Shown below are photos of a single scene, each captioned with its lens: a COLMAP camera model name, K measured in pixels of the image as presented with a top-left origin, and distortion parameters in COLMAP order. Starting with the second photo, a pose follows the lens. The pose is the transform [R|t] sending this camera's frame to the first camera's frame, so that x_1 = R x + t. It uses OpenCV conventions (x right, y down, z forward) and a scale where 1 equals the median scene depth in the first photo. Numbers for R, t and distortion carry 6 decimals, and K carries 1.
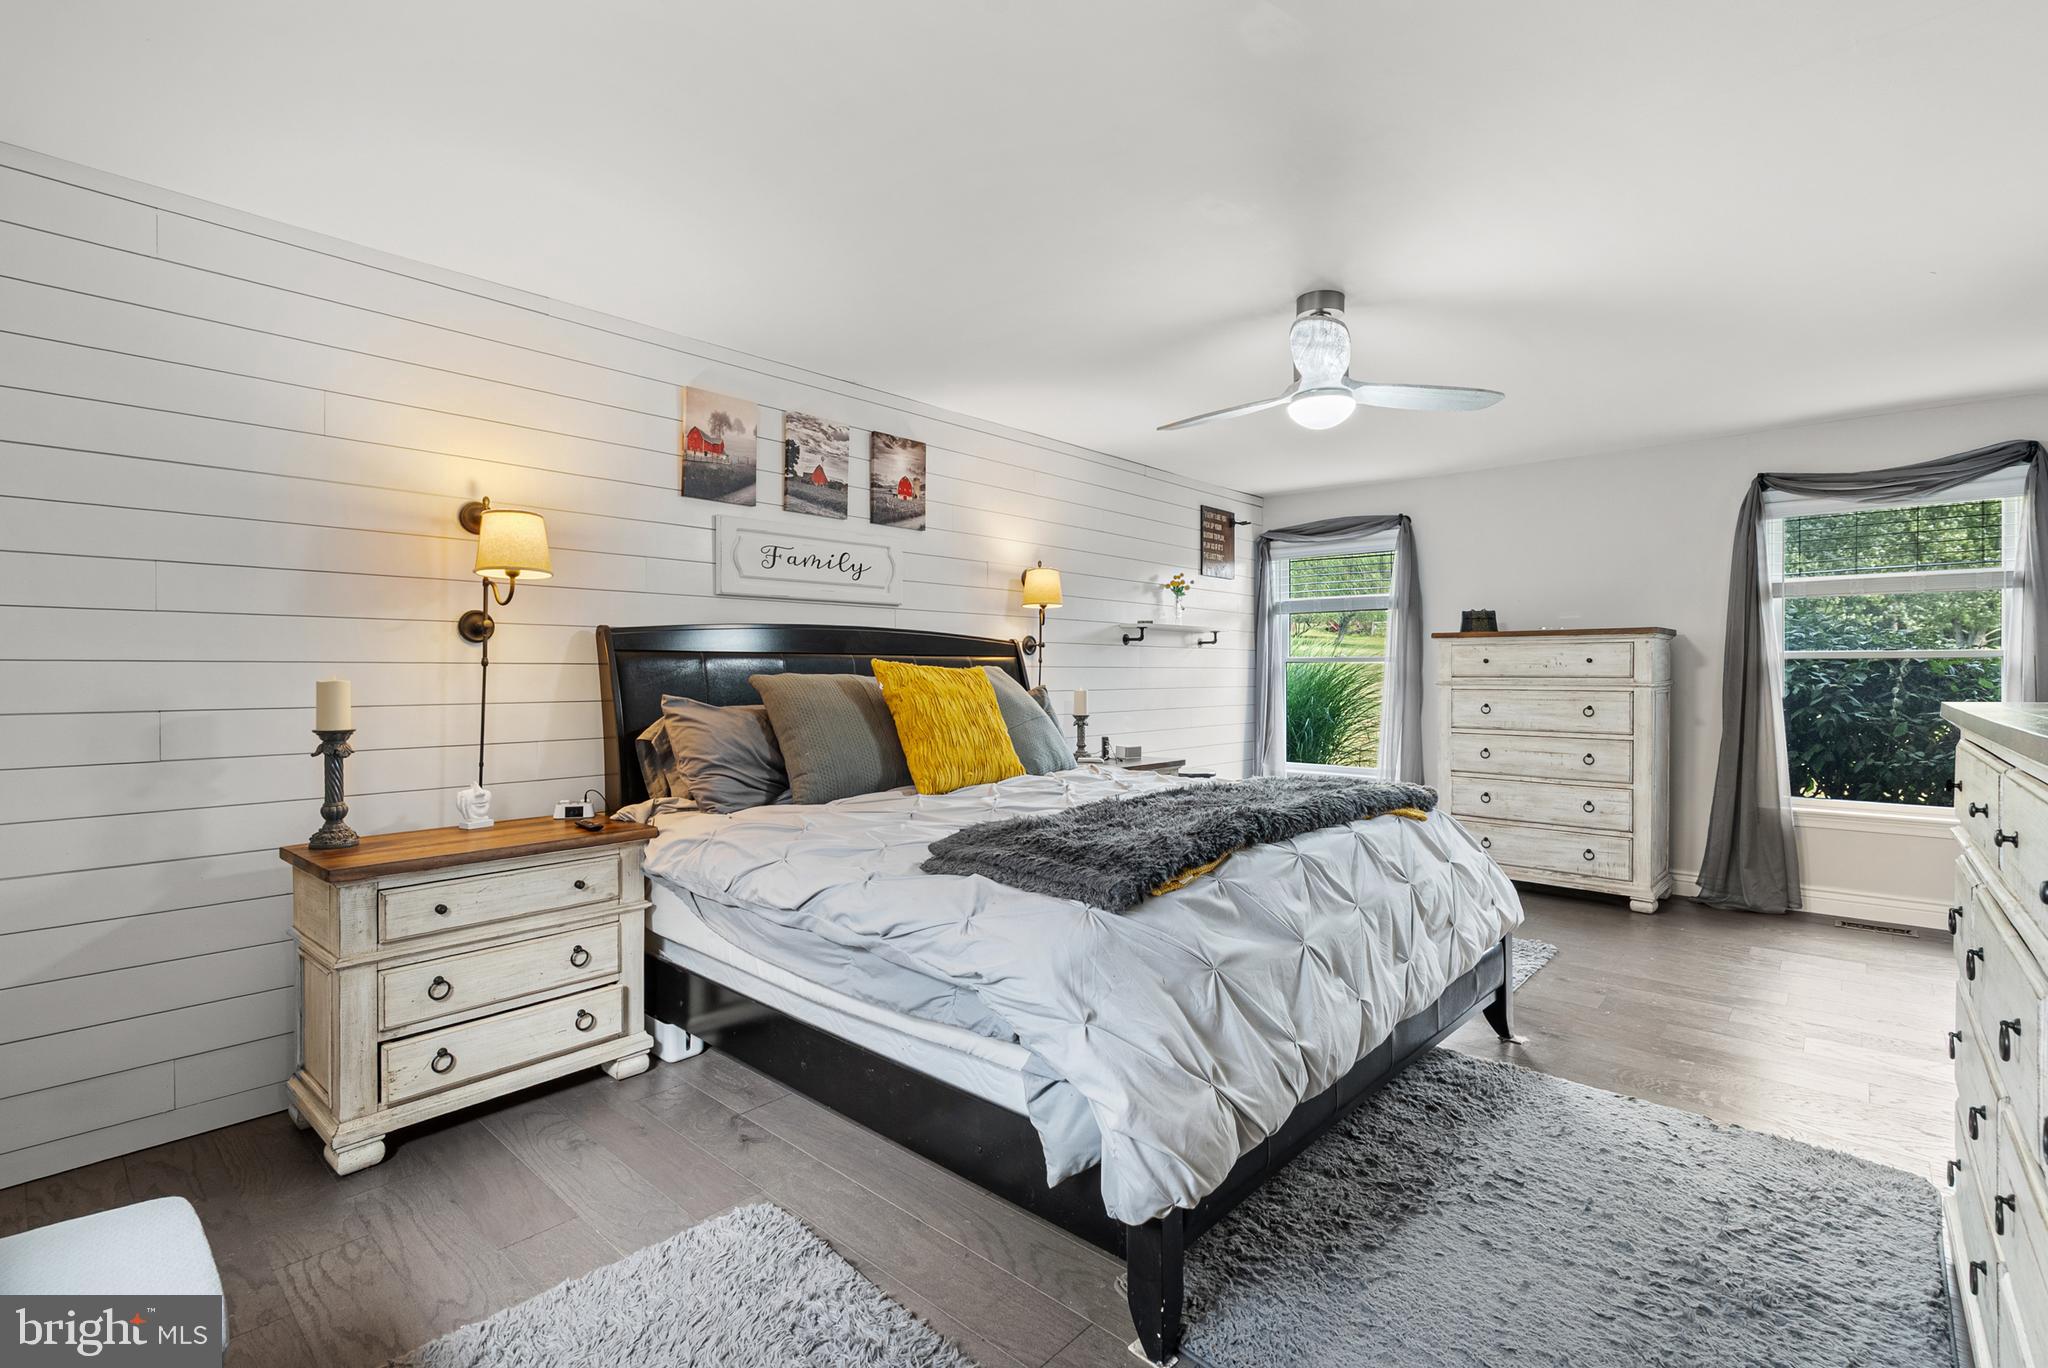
lens RADIAL K [[946.7, 0, 1024.7], [0, 946.7, 678.5], [0, 0, 1]] dist [-0.005668, 0.002189]
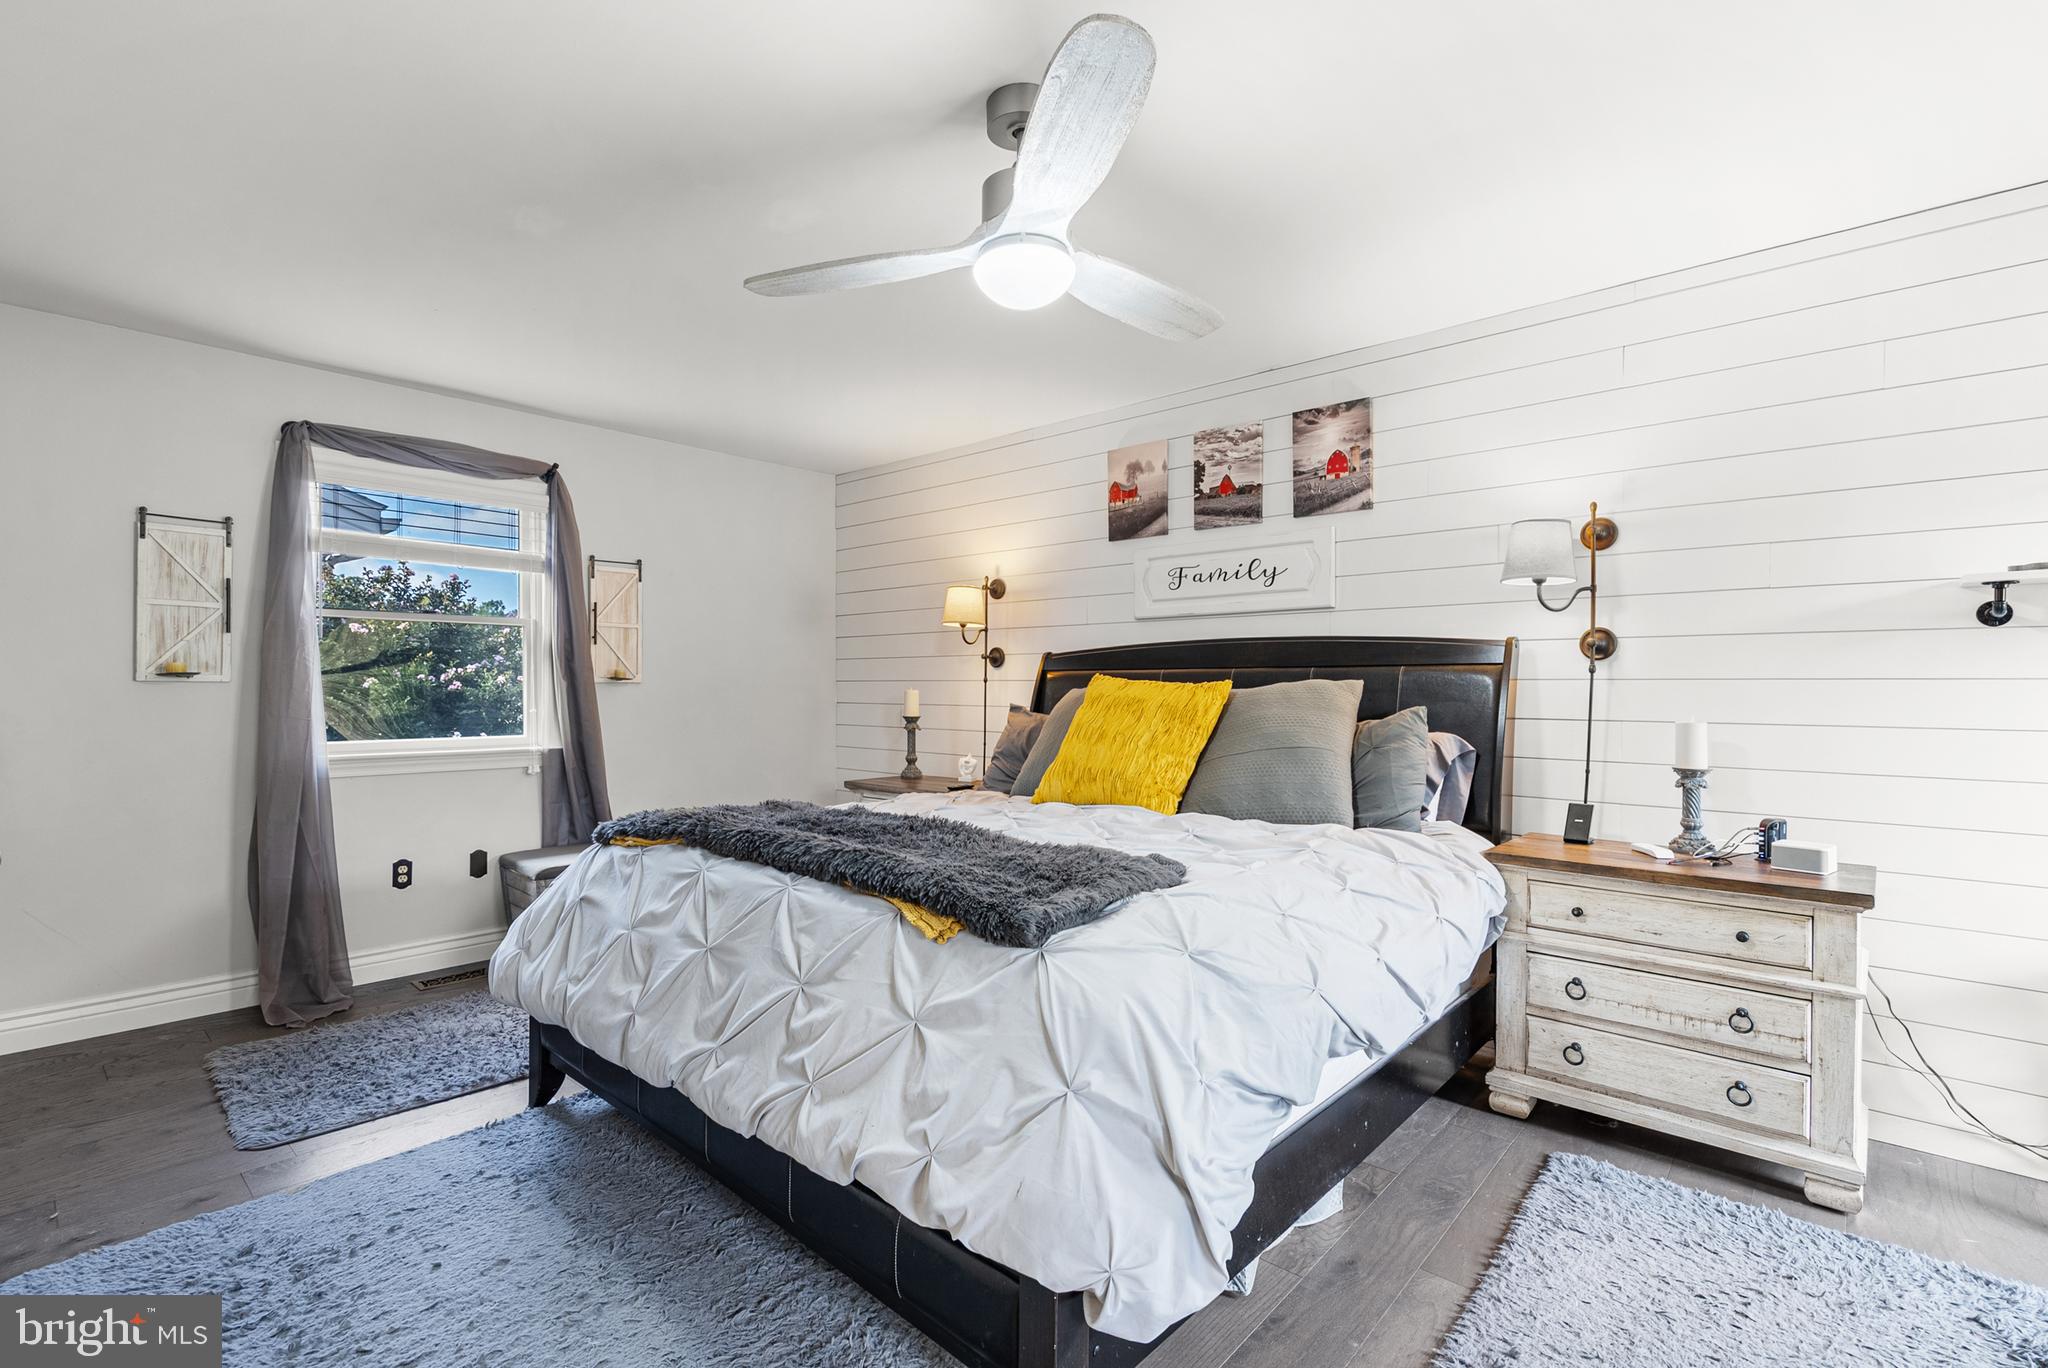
lens RADIAL K [[946.7, 0, 1025.5], [0, 946.7, 687.8], [0, 0, 1]] dist [-0.005668, 0.002189]
pose [[-0.005131, 0.013032, -0.999902, 0.764739], [-0.000870, 0.999915, 0.013037, -0.018602], [0.999986, 0.000937, -0.005119, 0.800330]]
